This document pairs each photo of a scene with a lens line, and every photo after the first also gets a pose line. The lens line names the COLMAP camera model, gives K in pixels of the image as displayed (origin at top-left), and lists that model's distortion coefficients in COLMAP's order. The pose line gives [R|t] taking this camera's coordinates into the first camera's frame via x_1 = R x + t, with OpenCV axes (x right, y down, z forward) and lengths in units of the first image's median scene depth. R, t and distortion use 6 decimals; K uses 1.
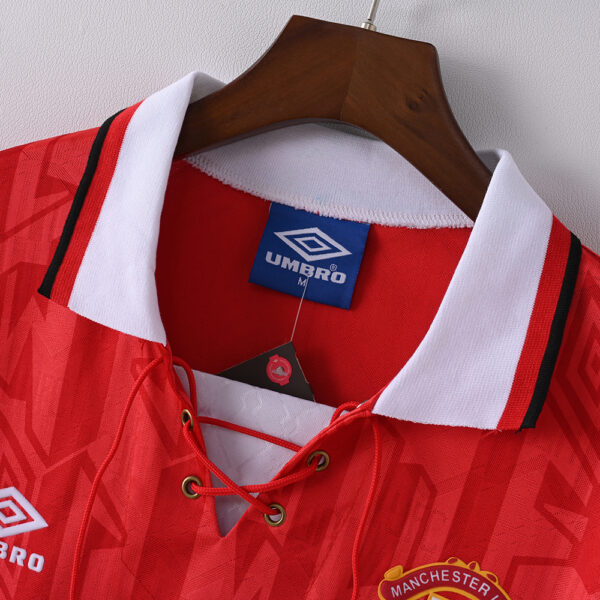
lens RADIAL K [[1437.4, 0, 300.0], [0, 1437.4, 300.0], [0, 0, 1]] dist [0.018972, 0.276097]
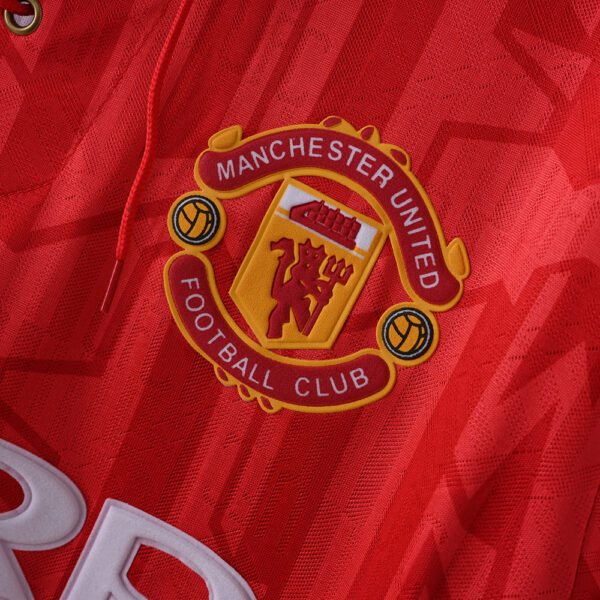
lens RADIAL K [[1437.4, 0, 300.0], [0, 1437.4, 300.0], [0, 0, 1]] dist [0.018972, 0.276097]
pose [[0.992875, 0.104159, 0.057879, 0.068477], [-0.112242, 0.980591, 0.160757, 0.159238], [-0.040012, -0.166108, 0.985295, 0.445252]]
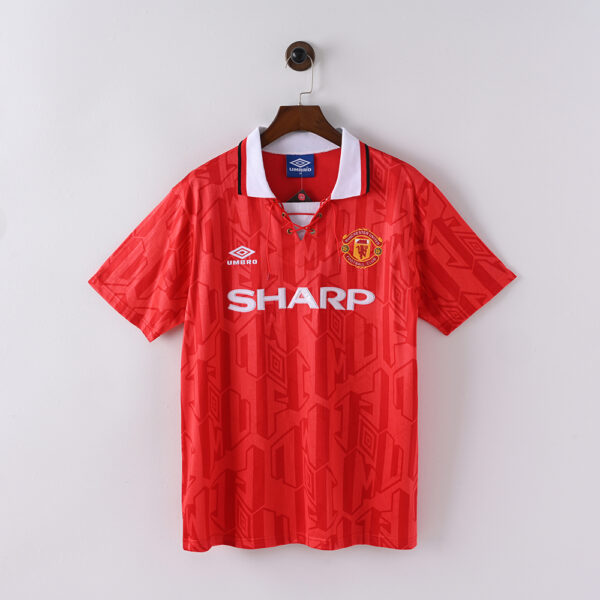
lens RADIAL K [[1437.4, 0, 300.0], [0, 1437.4, 300.0], [0, 0, 1]] dist [0.018972, 0.276097]
pose [[0.953546, -0.276225, 0.120209, -0.596762], [0.263289, 0.958074, 0.113017, -0.132133], [-0.146388, -0.076117, 0.986295, -3.017962]]
